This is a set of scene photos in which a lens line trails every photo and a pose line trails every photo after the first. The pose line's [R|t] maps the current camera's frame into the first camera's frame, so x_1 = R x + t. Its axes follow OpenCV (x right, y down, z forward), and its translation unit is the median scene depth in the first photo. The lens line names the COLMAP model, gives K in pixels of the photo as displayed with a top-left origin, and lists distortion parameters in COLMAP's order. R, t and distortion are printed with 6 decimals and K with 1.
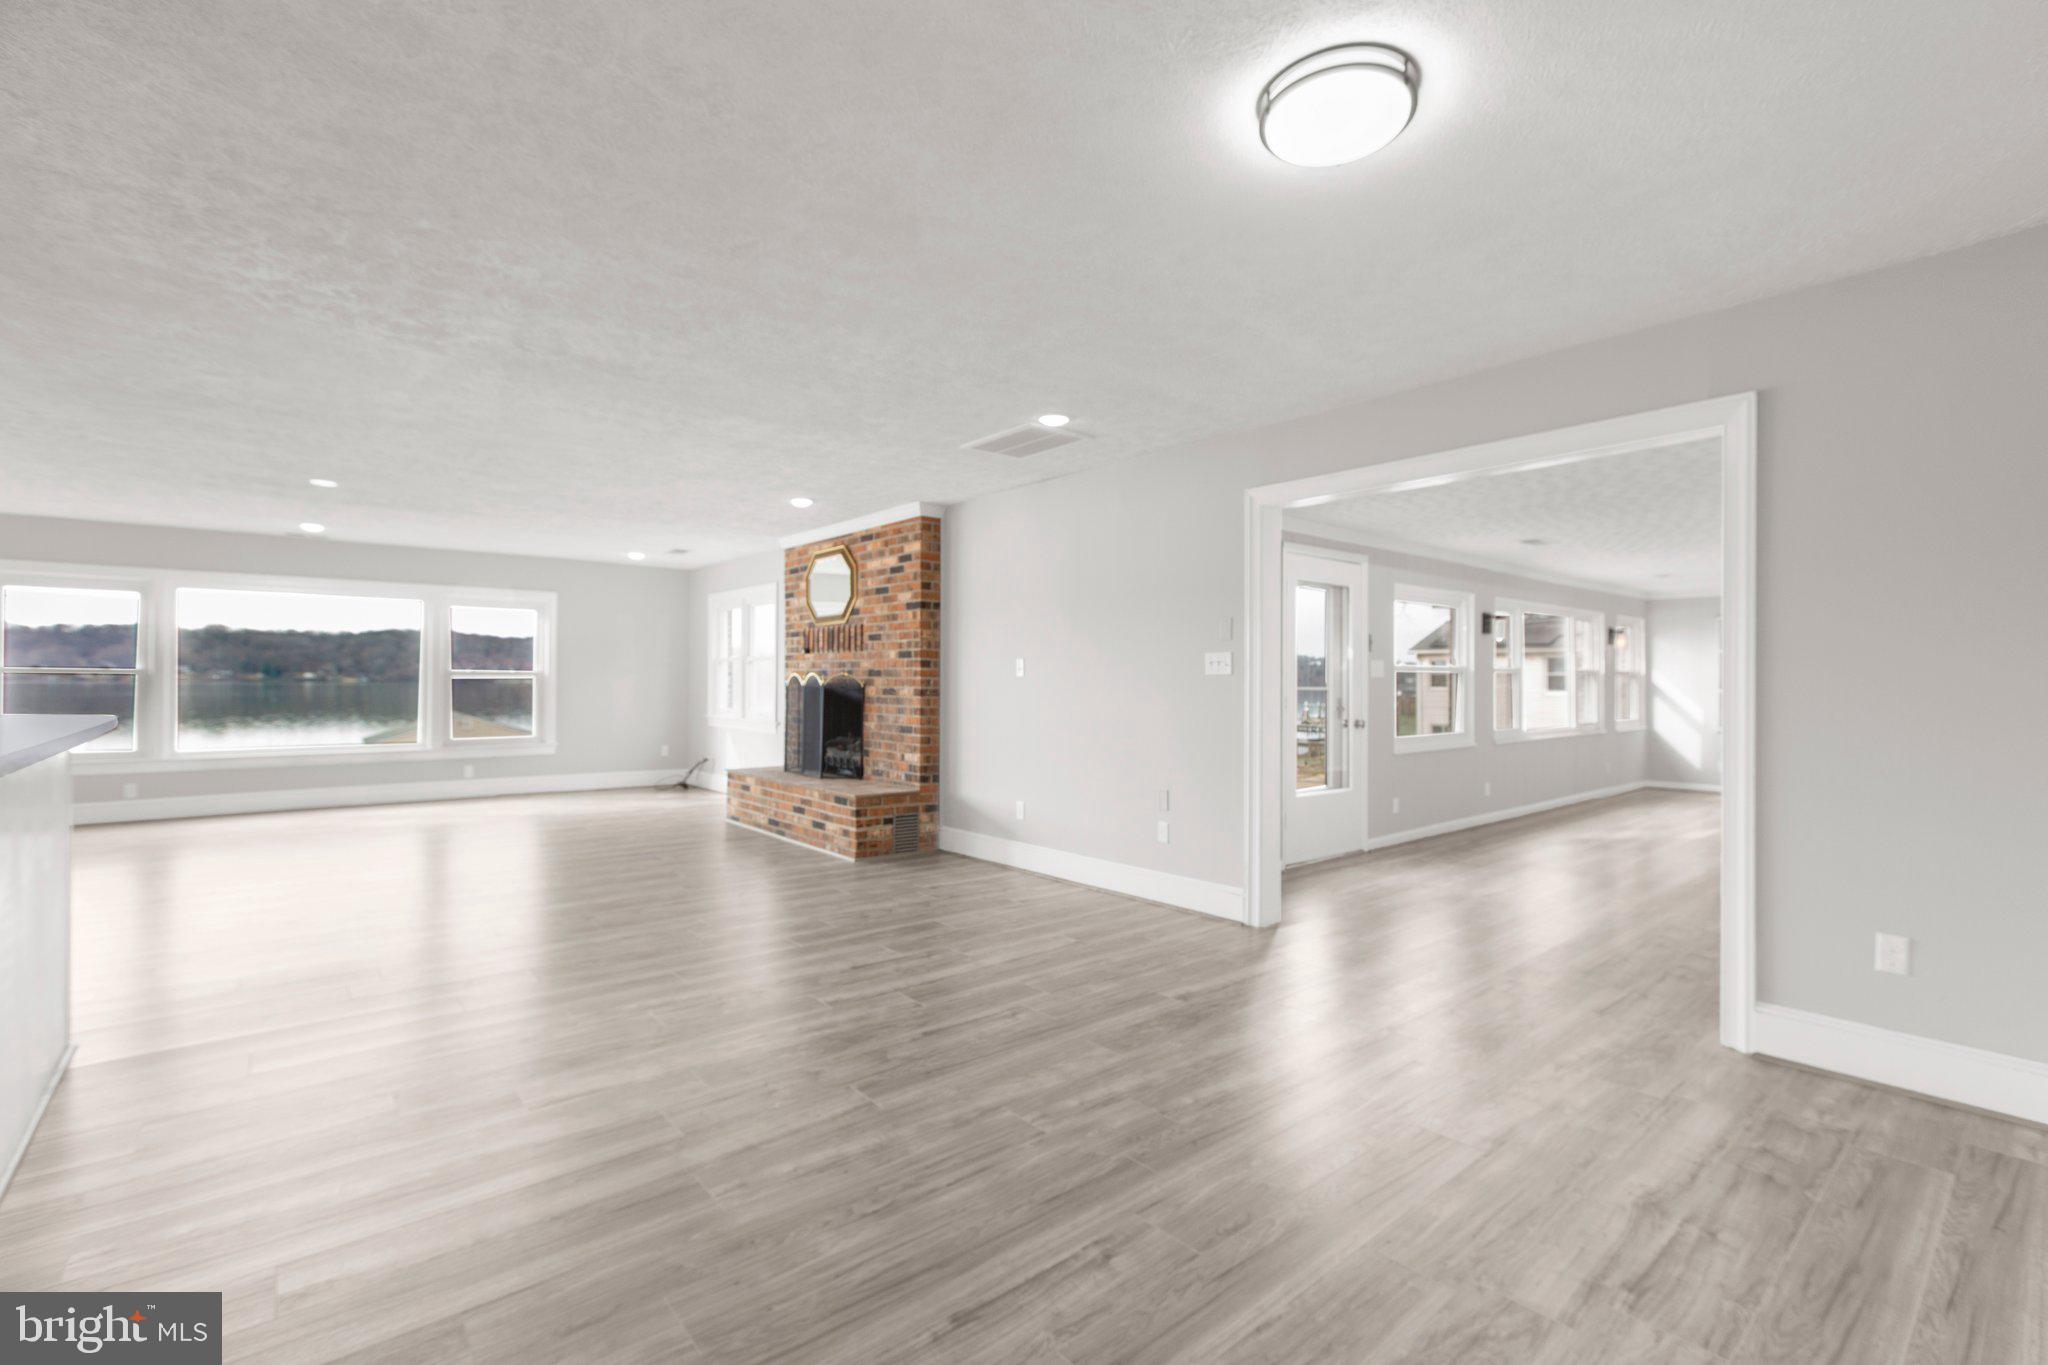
lens RADIAL K [[902.8, 0, 1026.7], [0, 902.8, 680.1], [0, 0, 1]] dist [-0.000249, -0.000846]
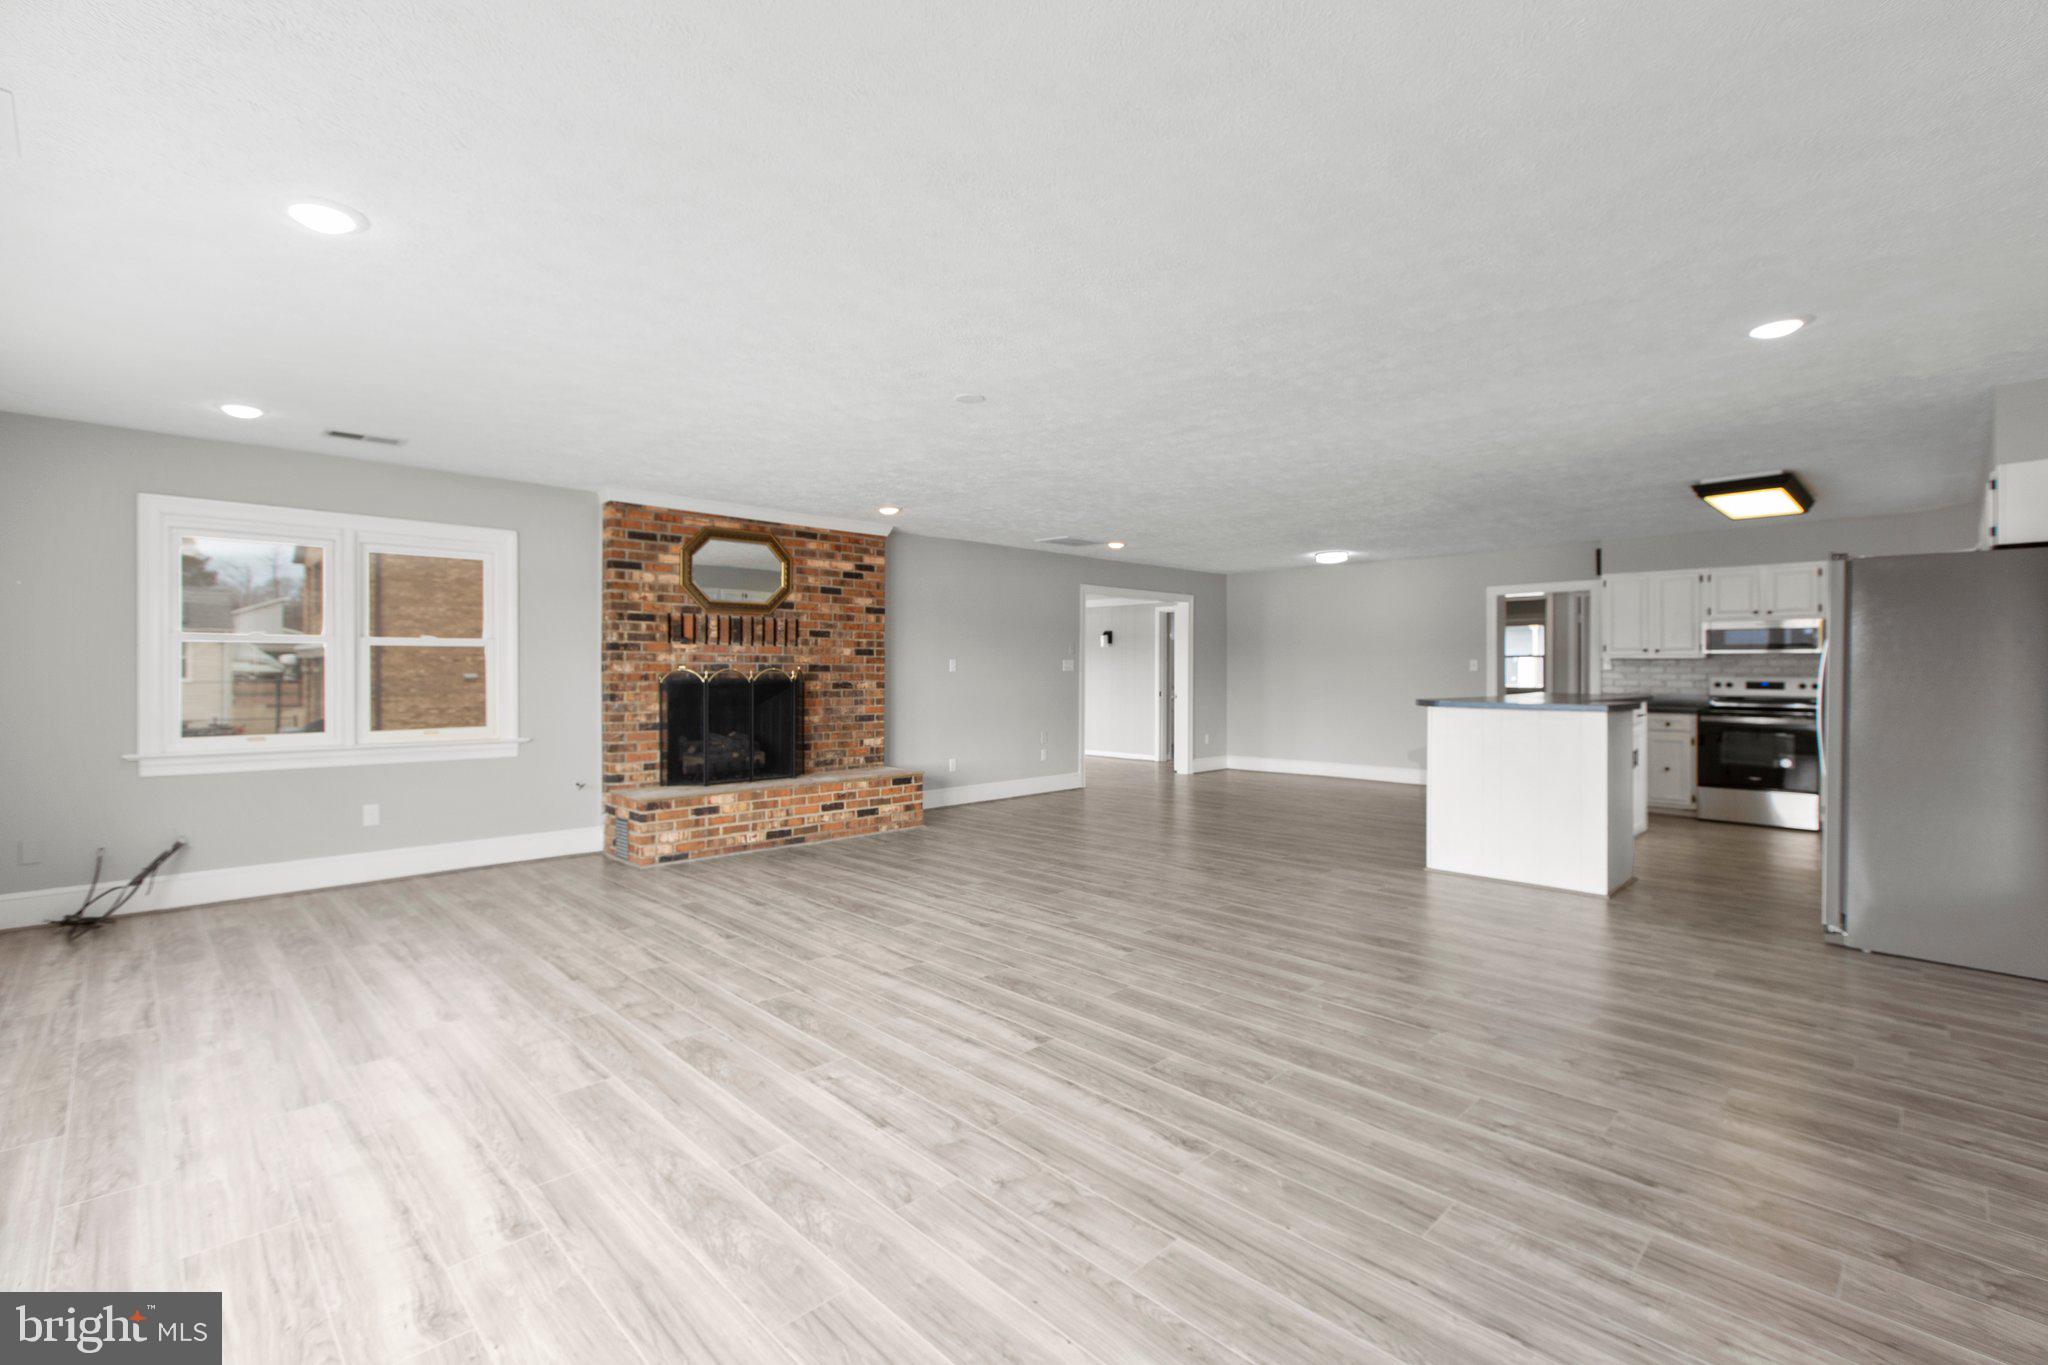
lens RADIAL K [[909.7, 0, 1022.0], [0, 909.7, 666.7], [0, 0, 1]] dist [0.000149, -0.000112]
pose [[-0.070008, -0.002914, 0.997542, -1.515368], [-0.004855, 0.999985, 0.002581, -0.016503], [-0.997535, -0.004662, -0.070021, 1.034581]]
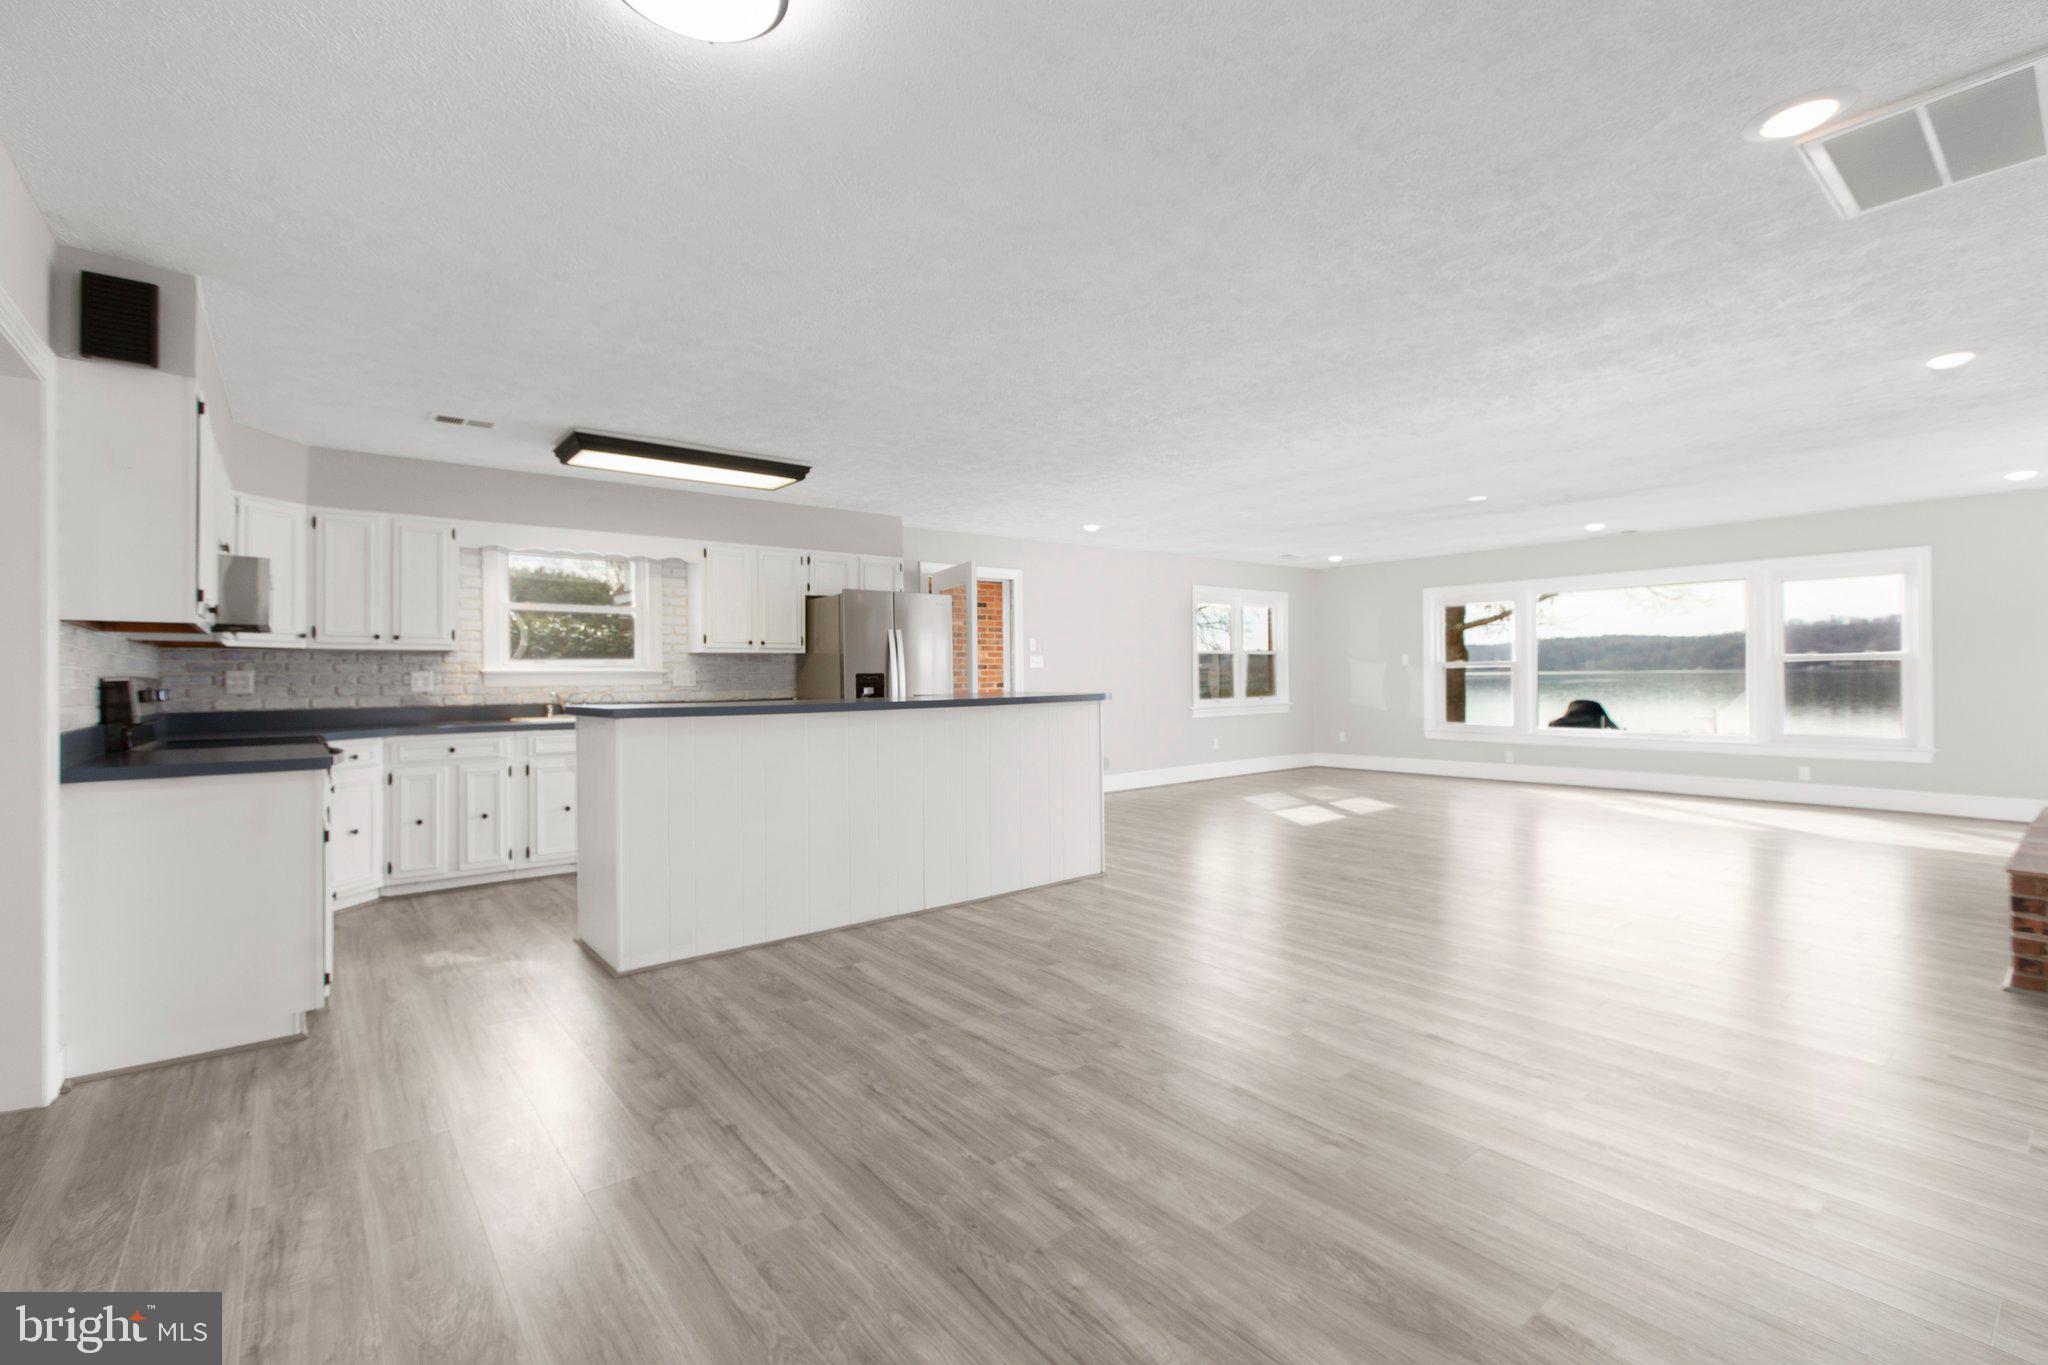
lens RADIAL K [[902.8, 0, 1026.7], [0, 902.8, 680.1], [0, 0, 1]] dist [-0.000249, -0.000846]
pose [[-0.019473, 0.001523, -0.999809, 0.398132], [0.012200, 0.999925, 0.001285, 0.005431], [0.999736, -0.012173, -0.019490, 0.453774]]
